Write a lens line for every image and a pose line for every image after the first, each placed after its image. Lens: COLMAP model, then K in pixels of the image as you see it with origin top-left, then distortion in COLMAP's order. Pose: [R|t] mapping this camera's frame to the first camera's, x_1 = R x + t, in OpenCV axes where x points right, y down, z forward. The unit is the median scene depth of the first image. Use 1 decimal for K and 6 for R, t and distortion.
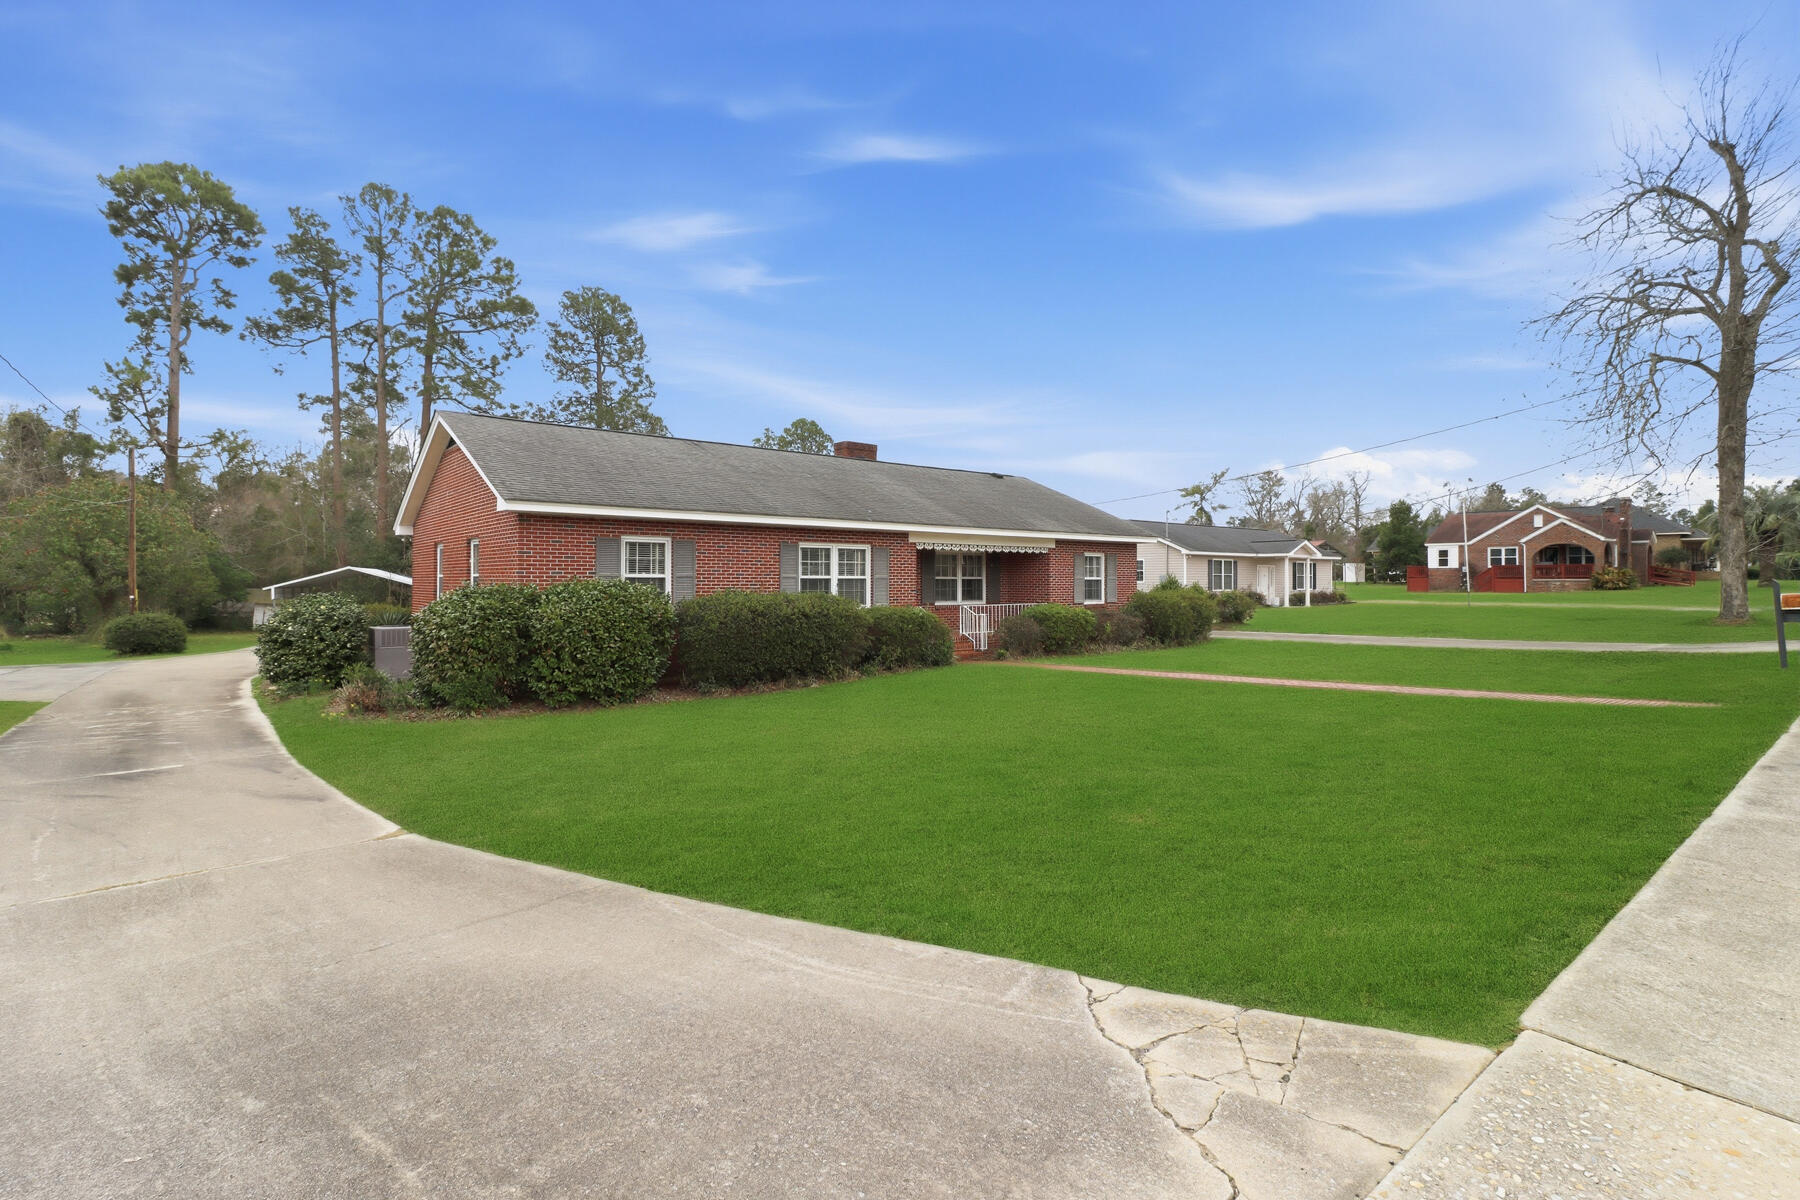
lens RADIAL K [[836.8, 0, 842.7], [0, 836.8, 589.2], [0, 0, 1]] dist [-0.005537, -0.000169]
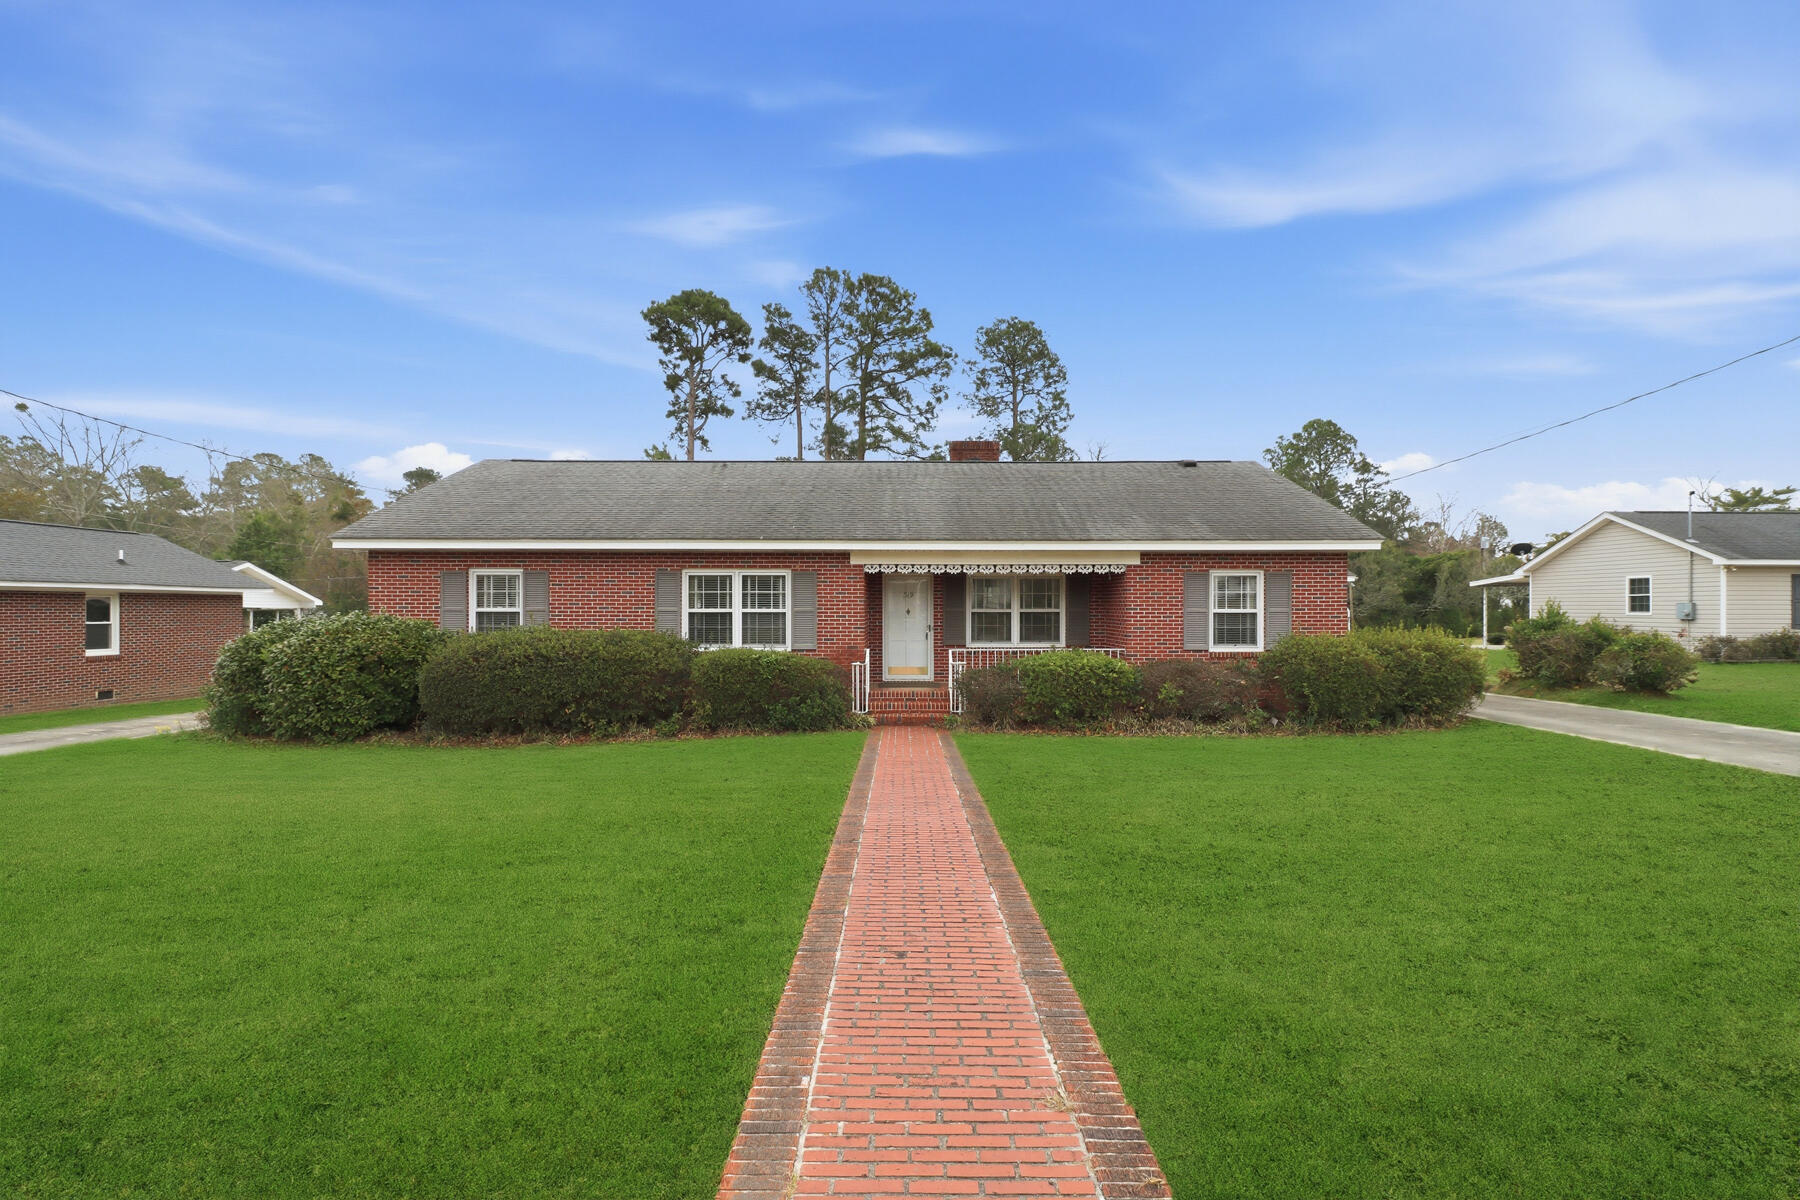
lens RADIAL K [[836.8, 0, 880.4], [0, 836.8, 607.6], [0, 0, 1]] dist [-0.005537, -0.000169]
pose [[0.803779, -0.006184, -0.594896, 0.475354], [-0.005206, 0.999835, -0.017427, -0.003174], [0.594905, 0.017104, 0.803614, 0.350341]]
